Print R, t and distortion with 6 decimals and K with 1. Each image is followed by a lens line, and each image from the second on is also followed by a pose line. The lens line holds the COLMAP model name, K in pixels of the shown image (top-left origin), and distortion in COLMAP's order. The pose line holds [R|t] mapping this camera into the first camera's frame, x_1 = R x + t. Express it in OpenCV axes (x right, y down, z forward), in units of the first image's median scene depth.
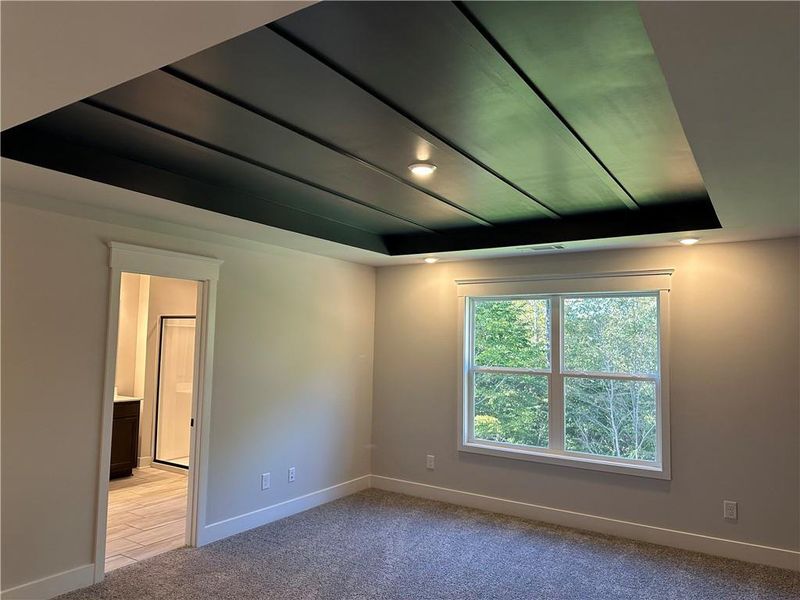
lens RADIAL K [[564.2, 0, 400.0], [0, 564.2, 300.0], [0, 0, 1]] dist [0.106263, -0.141154]
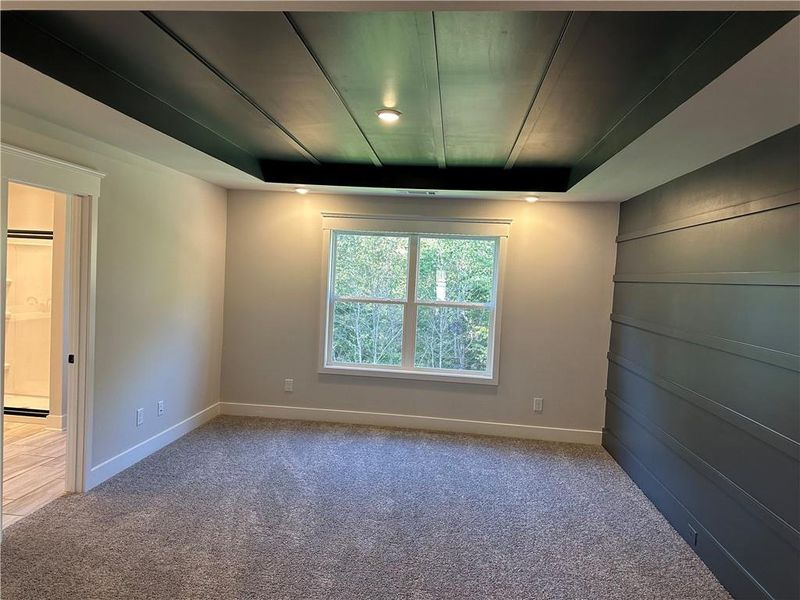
lens RADIAL K [[560.3, 0, 399.9], [0, 560.3, 292.5], [0, 0, 1]] dist [0.105008, -0.109257]
pose [[0.891059, 0.009971, 0.453778, -0.276928], [-0.066744, 0.991769, 0.109270, -0.013956], [-0.448954, -0.127653, 0.884390, 0.010739]]
